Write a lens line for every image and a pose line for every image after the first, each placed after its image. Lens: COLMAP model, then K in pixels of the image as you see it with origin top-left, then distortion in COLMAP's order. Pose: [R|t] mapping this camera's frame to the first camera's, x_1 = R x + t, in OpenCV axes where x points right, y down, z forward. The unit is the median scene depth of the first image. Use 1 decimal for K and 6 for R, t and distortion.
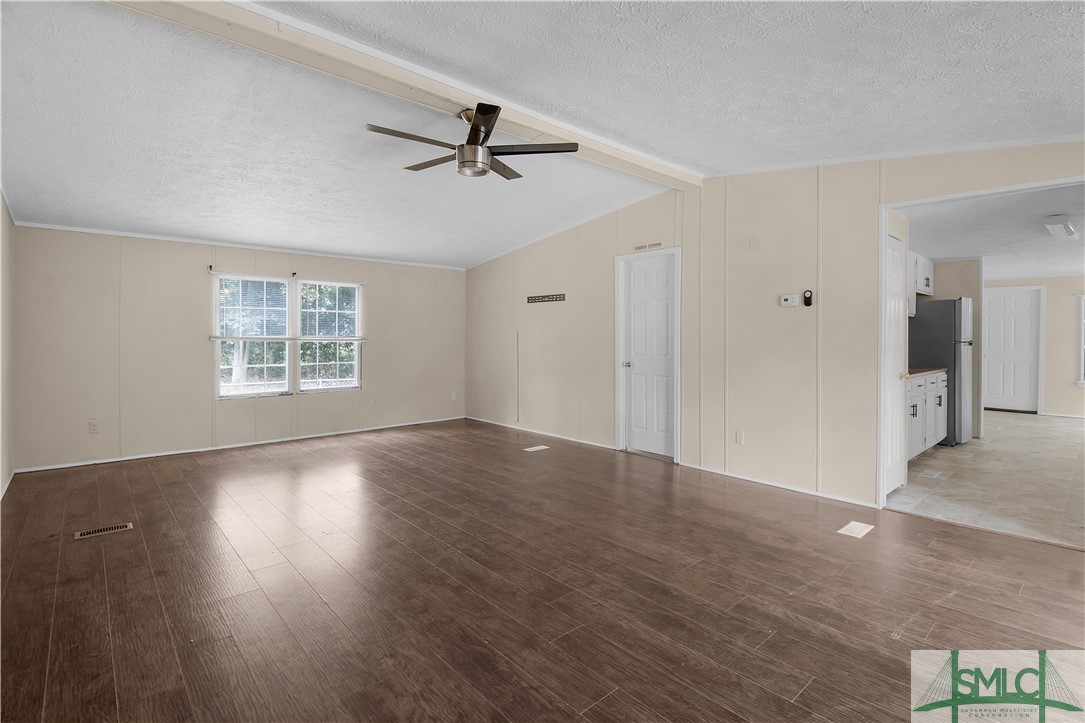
lens RADIAL K [[510.1, 0, 555.2], [0, 510.1, 336.1], [0, 0, 1]] dist [0.000336, -0.002778]
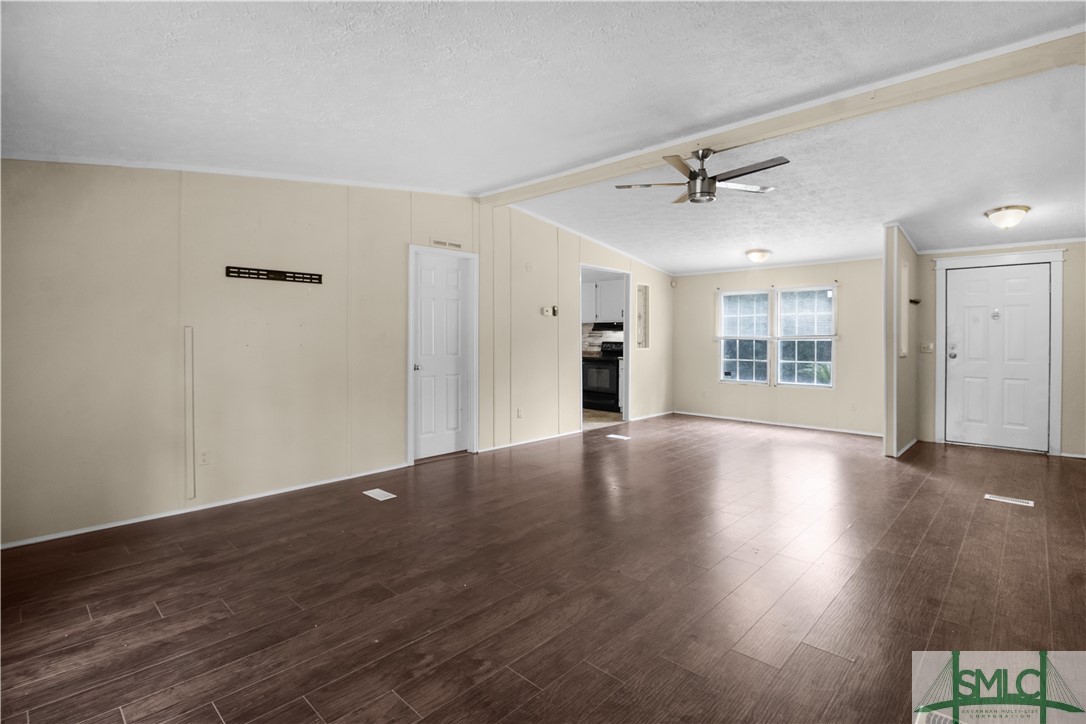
lens RADIAL K [[510.5, 0, 547.4], [0, 510.5, 340.5], [0, 0, 1]] dist [0.000336, -0.002778]
pose [[-0.066198, -0.011027, 0.997746, -0.819739], [0.001445, 0.999937, 0.011147, -0.001149], [-0.997805, 0.002180, -0.066178, 0.879468]]
